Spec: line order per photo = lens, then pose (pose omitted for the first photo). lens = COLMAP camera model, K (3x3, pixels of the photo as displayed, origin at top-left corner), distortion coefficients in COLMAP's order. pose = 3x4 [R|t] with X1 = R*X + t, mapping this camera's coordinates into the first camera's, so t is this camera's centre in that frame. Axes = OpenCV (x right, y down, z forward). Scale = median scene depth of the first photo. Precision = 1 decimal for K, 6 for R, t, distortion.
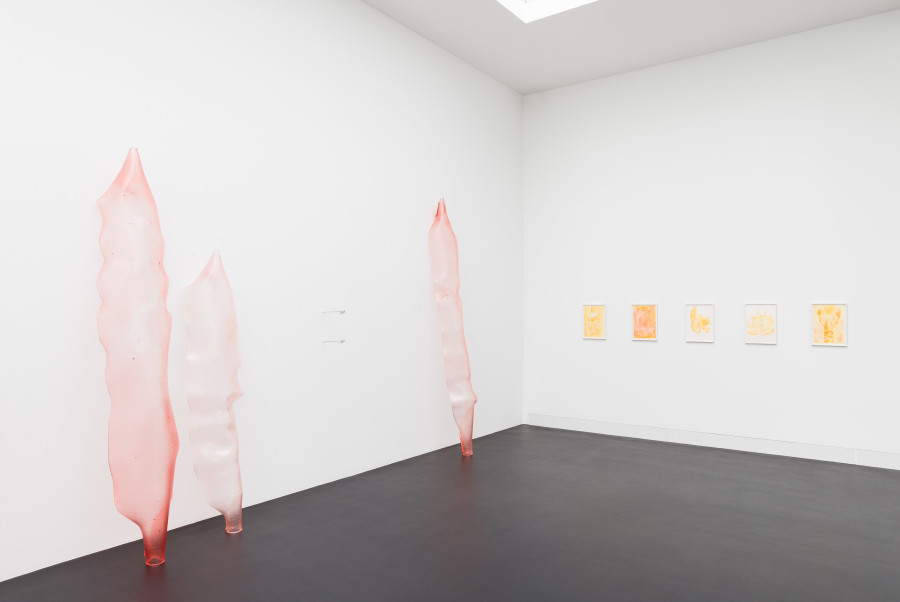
lens RADIAL K [[612.1, 0, 453.6], [0, 612.1, 305.4], [0, 0, 1]] dist [-0.013660, 0.019304]
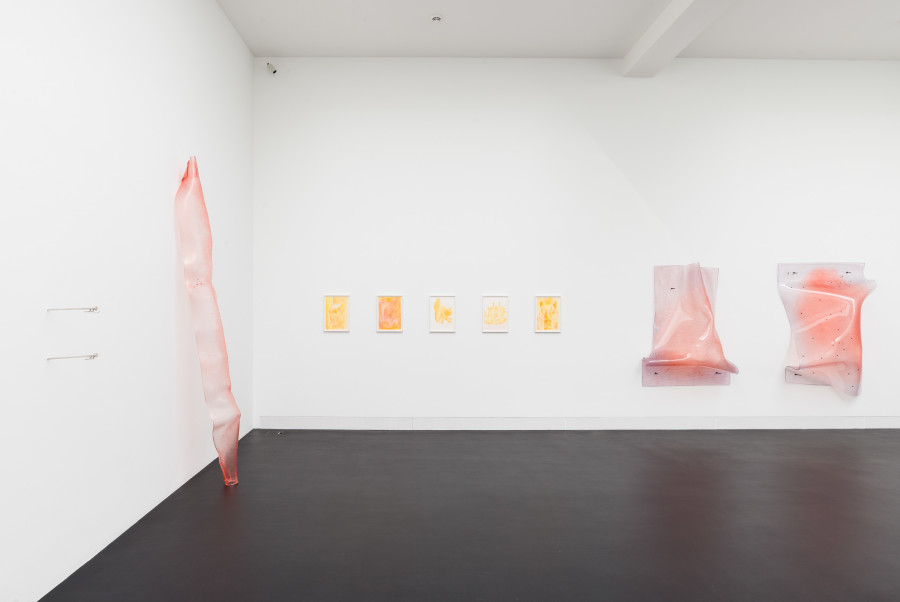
lens RADIAL K [[542.9, 0, 417.2], [0, 542.9, 299.1], [0, 0, 1]] dist [-0.018275, 0.014076]
pose [[0.820898, 0.000555, 0.571074, -0.177629], [-0.007120, 0.999932, 0.009262, -0.004909], [-0.571030, -0.011669, 0.820846, 0.285614]]
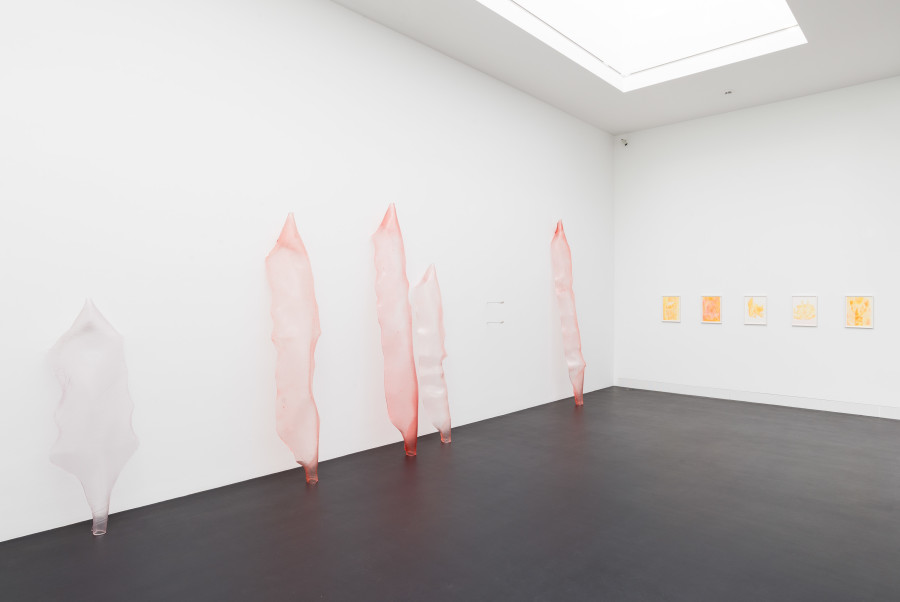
lens RADIAL K [[542.9, 0, 458.4], [0, 542.9, 300.5], [0, 0, 1]] dist [-0.018275, 0.014076]
pose [[0.993227, 0.000721, -0.116189, -0.106881], [0.001219, 0.999861, 0.016621, -0.012868], [0.116185, -0.016650, 0.993088, -0.252236]]
